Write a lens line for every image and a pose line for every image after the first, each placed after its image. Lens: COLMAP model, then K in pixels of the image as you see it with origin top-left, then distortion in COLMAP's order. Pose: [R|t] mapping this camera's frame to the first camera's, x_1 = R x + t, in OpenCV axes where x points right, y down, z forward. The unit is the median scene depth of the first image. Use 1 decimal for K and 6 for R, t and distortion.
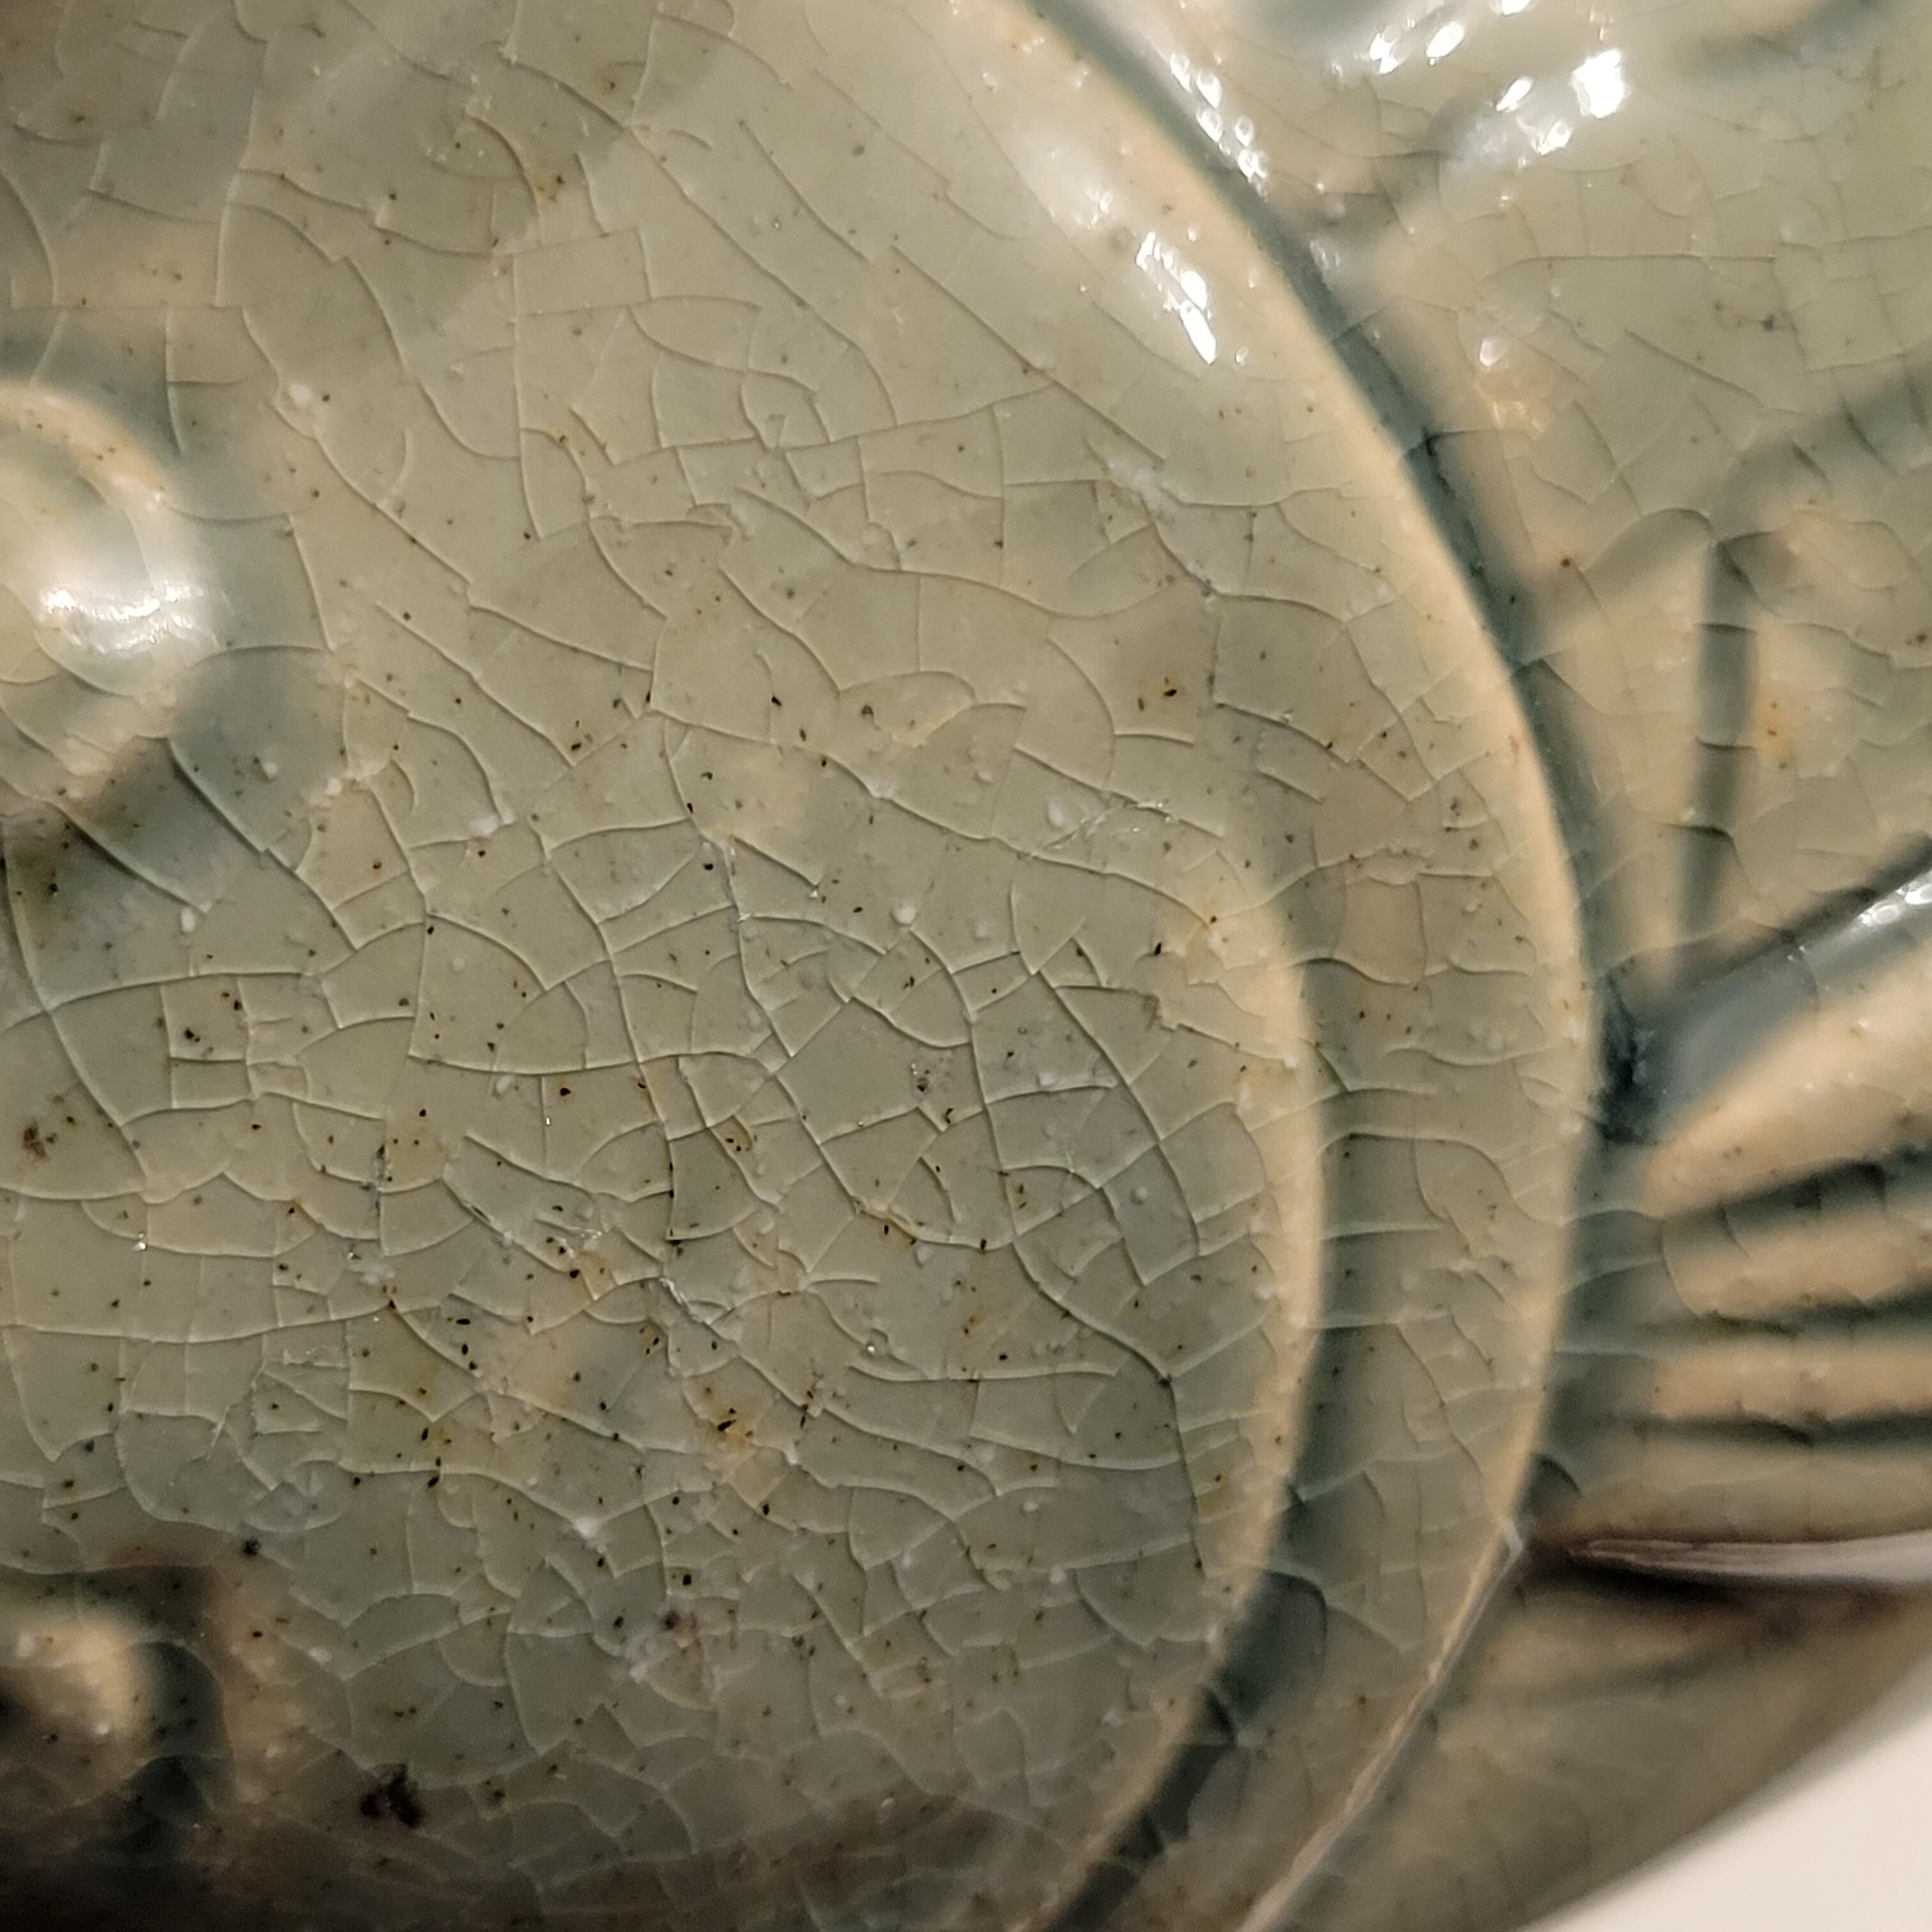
lens RADIAL K [[4262.6, 0, 965.0], [0, 4262.6, 1069.9], [0, 0, 1]] dist [0.013032, -0.479265]
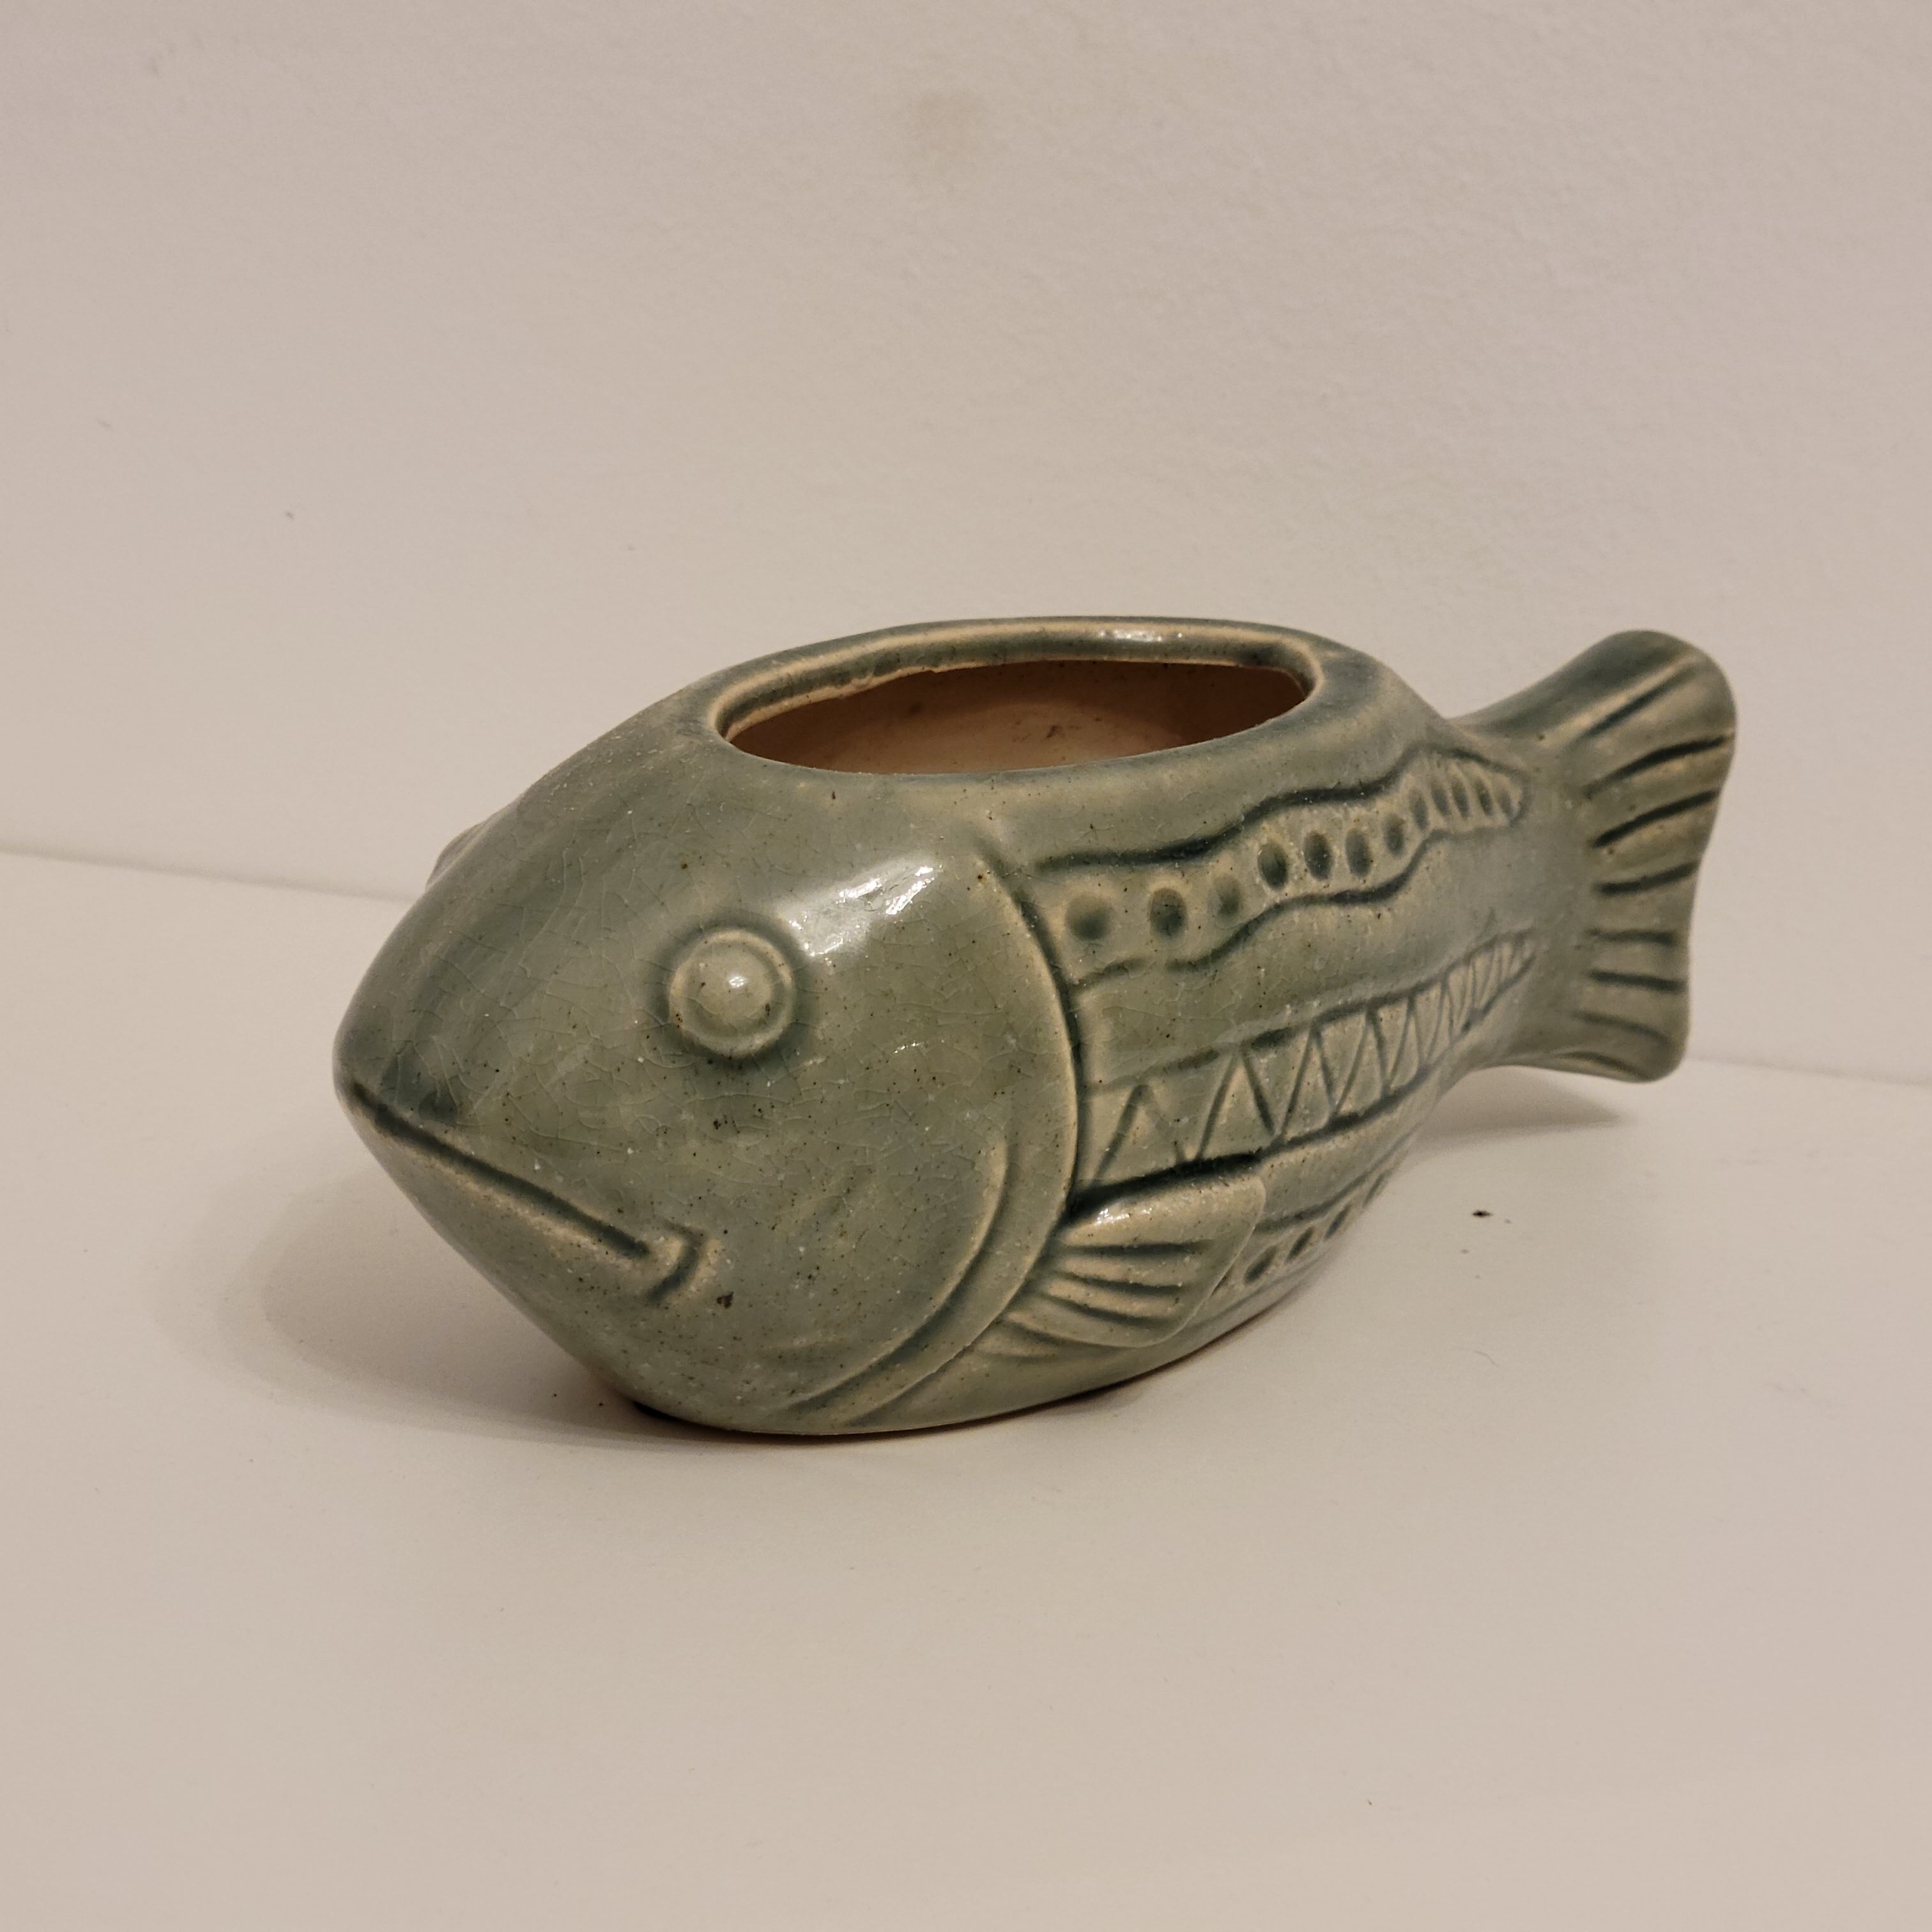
lens RADIAL K [[4250.3, 0, 966.0], [0, 4250.3, 966.0], [0, 0, 1]] dist [-0.028826, -0.126289]
pose [[0.928025, 0.298896, 0.222331, -0.866904], [-0.311241, 0.950079, 0.021878, -0.266377], [-0.204693, -0.089502, 0.974726, -2.747163]]
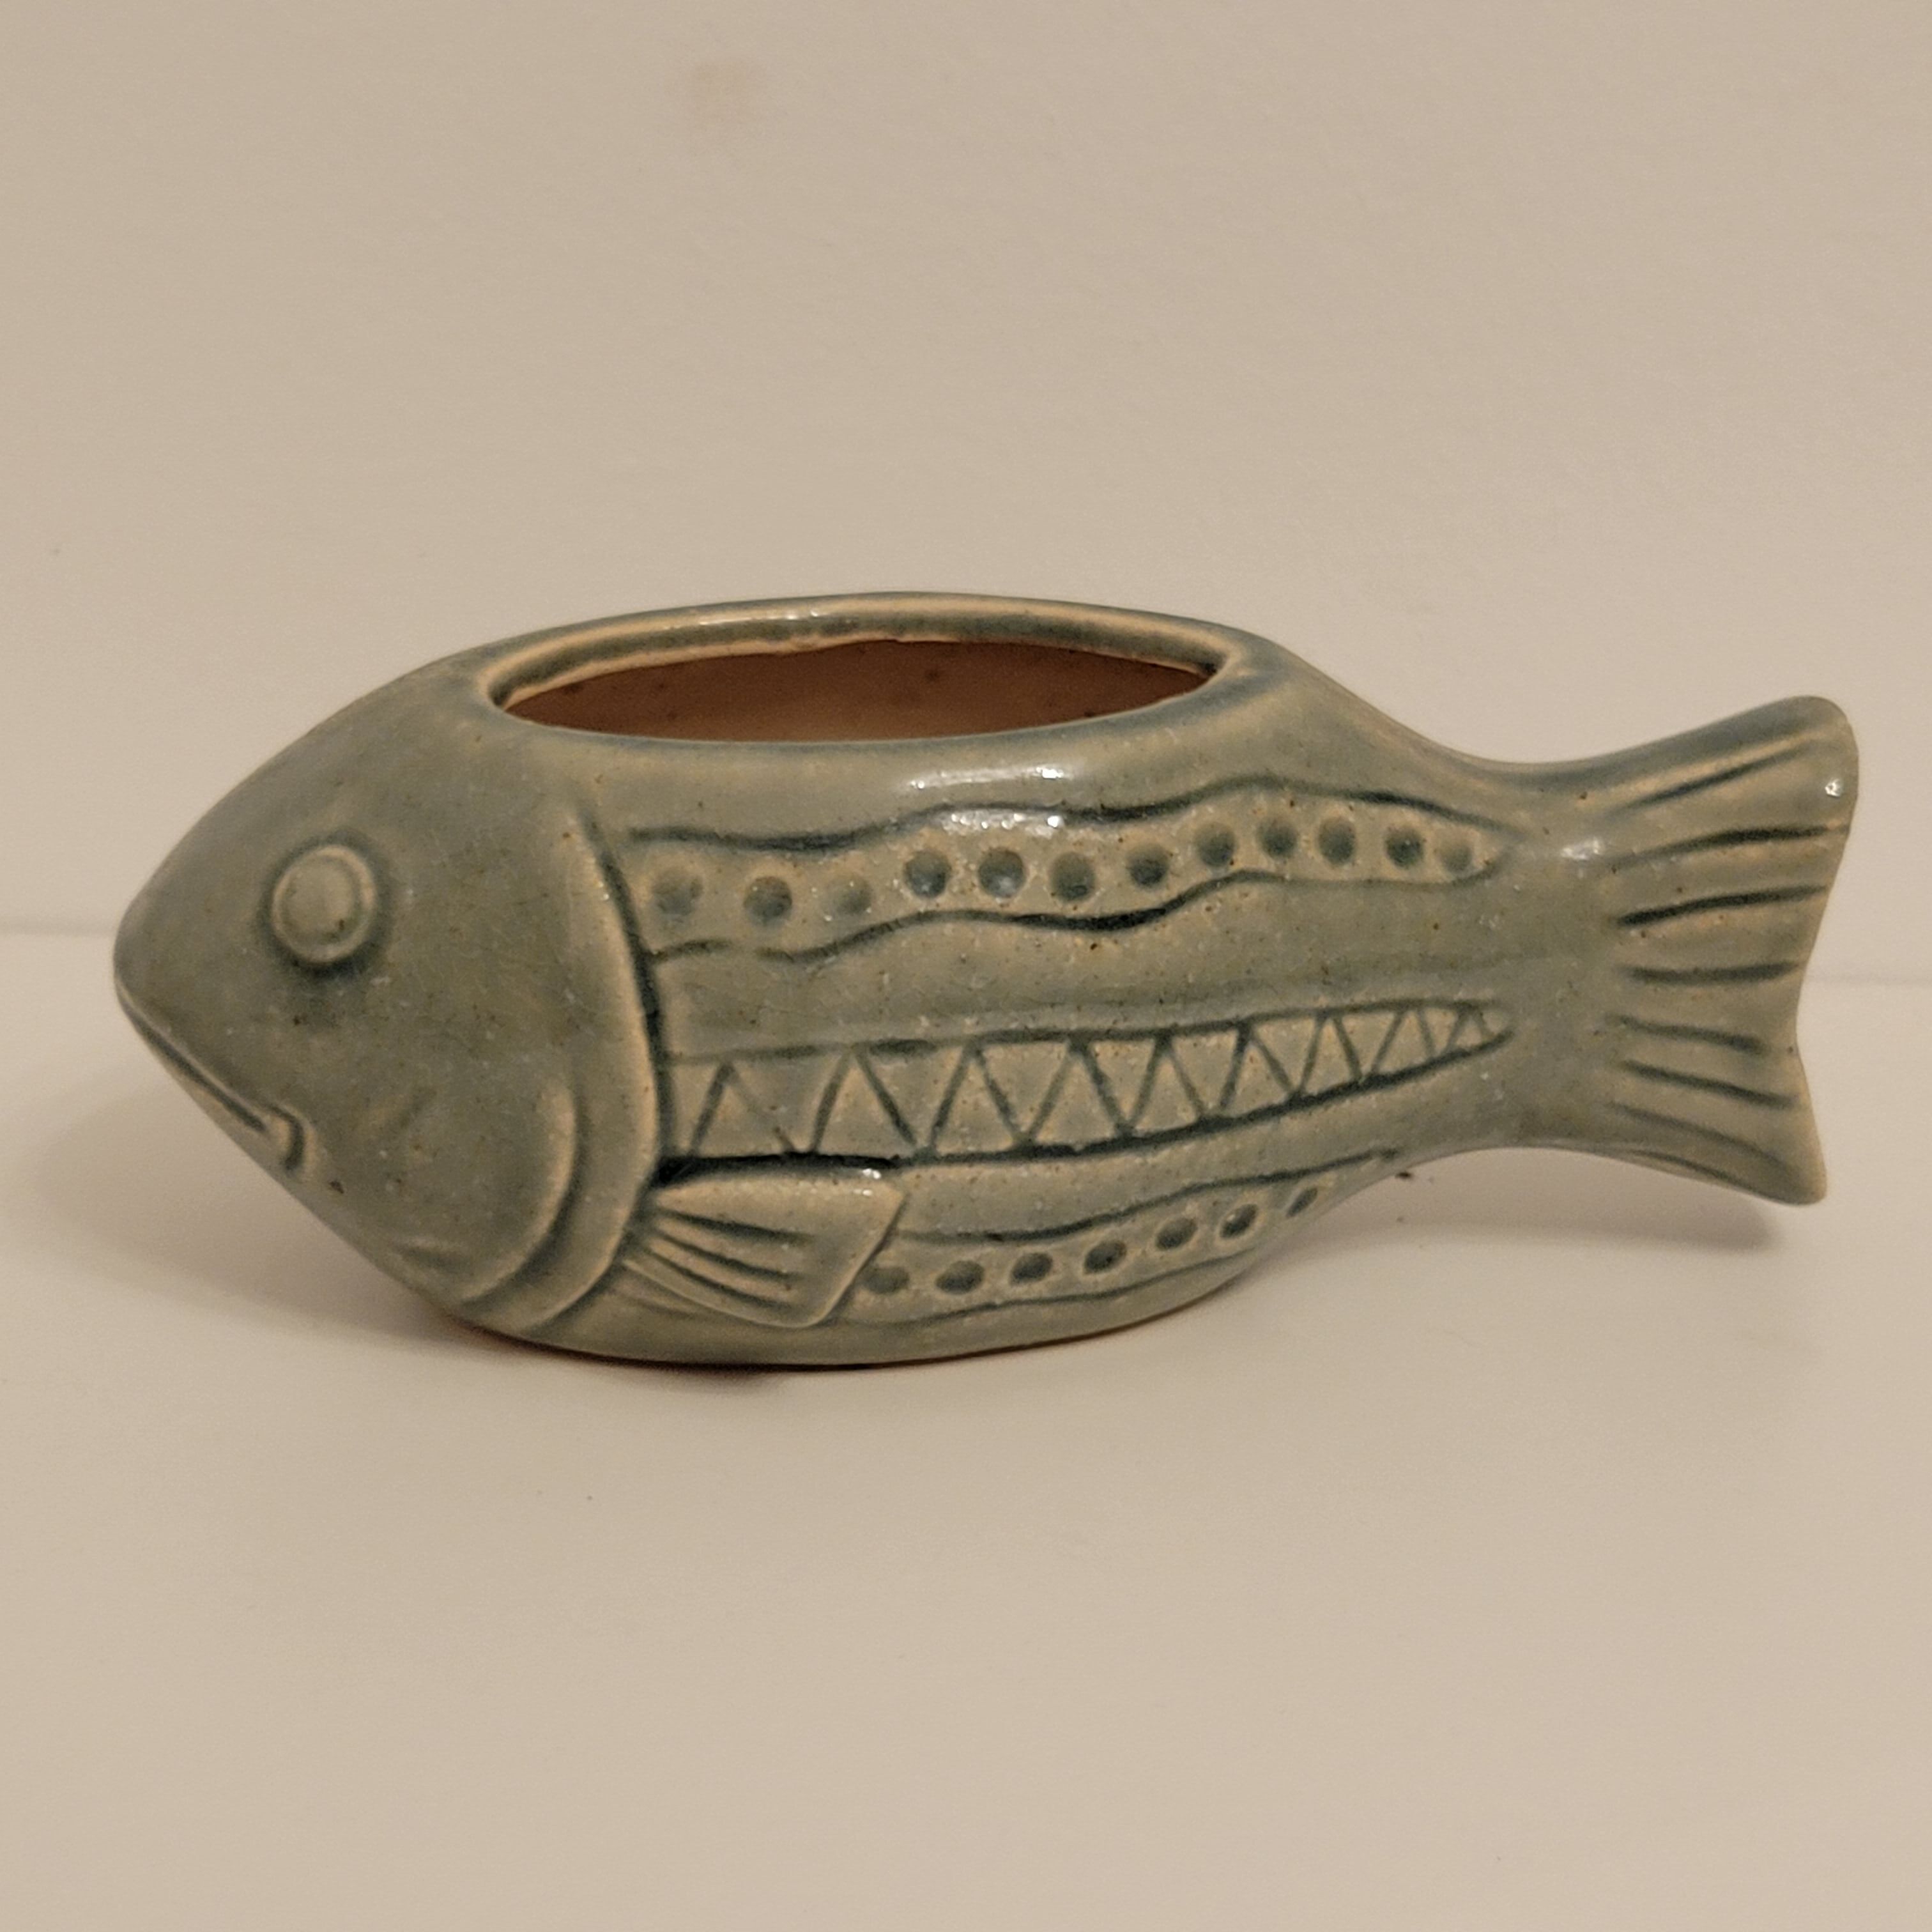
lens RADIAL K [[4262.6, 0, 965.0], [0, 4262.6, 1069.9], [0, 0, 1]] dist [0.013032, -0.479265]
pose [[0.810377, 0.463173, -0.358831, 1.784770], [-0.365366, 0.878256, 0.308504, -1.424146], [0.458036, -0.118900, 0.880946, -2.363916]]
